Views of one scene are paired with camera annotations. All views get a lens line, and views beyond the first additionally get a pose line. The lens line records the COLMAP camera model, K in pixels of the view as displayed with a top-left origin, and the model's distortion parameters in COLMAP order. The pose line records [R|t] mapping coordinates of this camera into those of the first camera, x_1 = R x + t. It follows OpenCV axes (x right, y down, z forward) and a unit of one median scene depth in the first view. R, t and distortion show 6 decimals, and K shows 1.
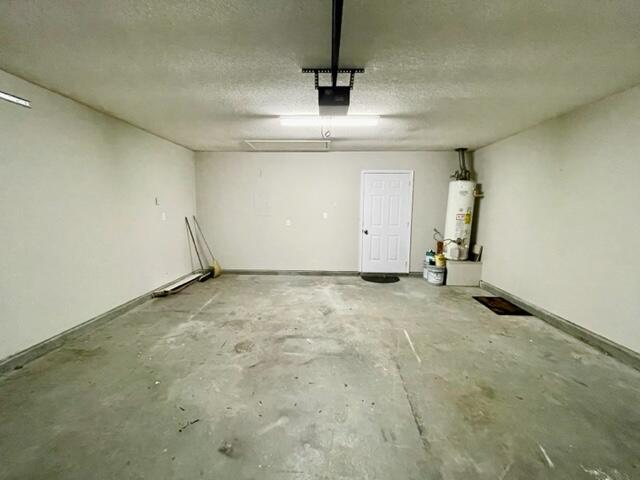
lens RADIAL K [[258.7, 0, 320.0], [0, 258.7, 240.0], [0, 0, 1]] dist [-0.004333, -0.000239]
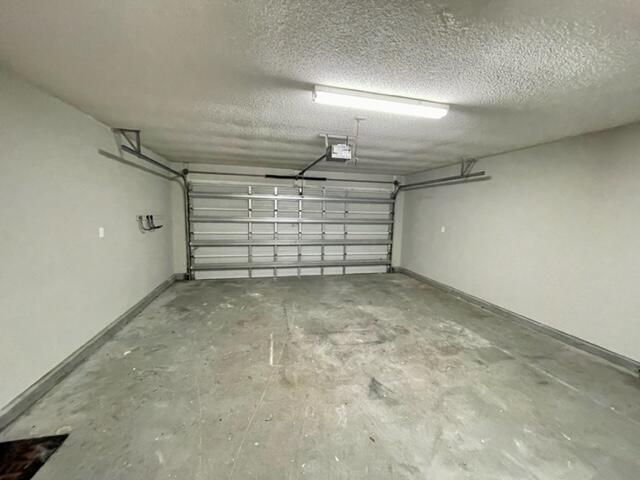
lens RADIAL K [[258.7, 0, 320.0], [0, 258.7, 240.0], [0, 0, 1]] dist [-0.004333, -0.000239]
pose [[-0.959362, 0.002008, -0.282170, 0.437293], [-0.062743, 0.973423, 0.220251, -0.278124], [0.275113, 0.229005, -0.933740, 1.858739]]
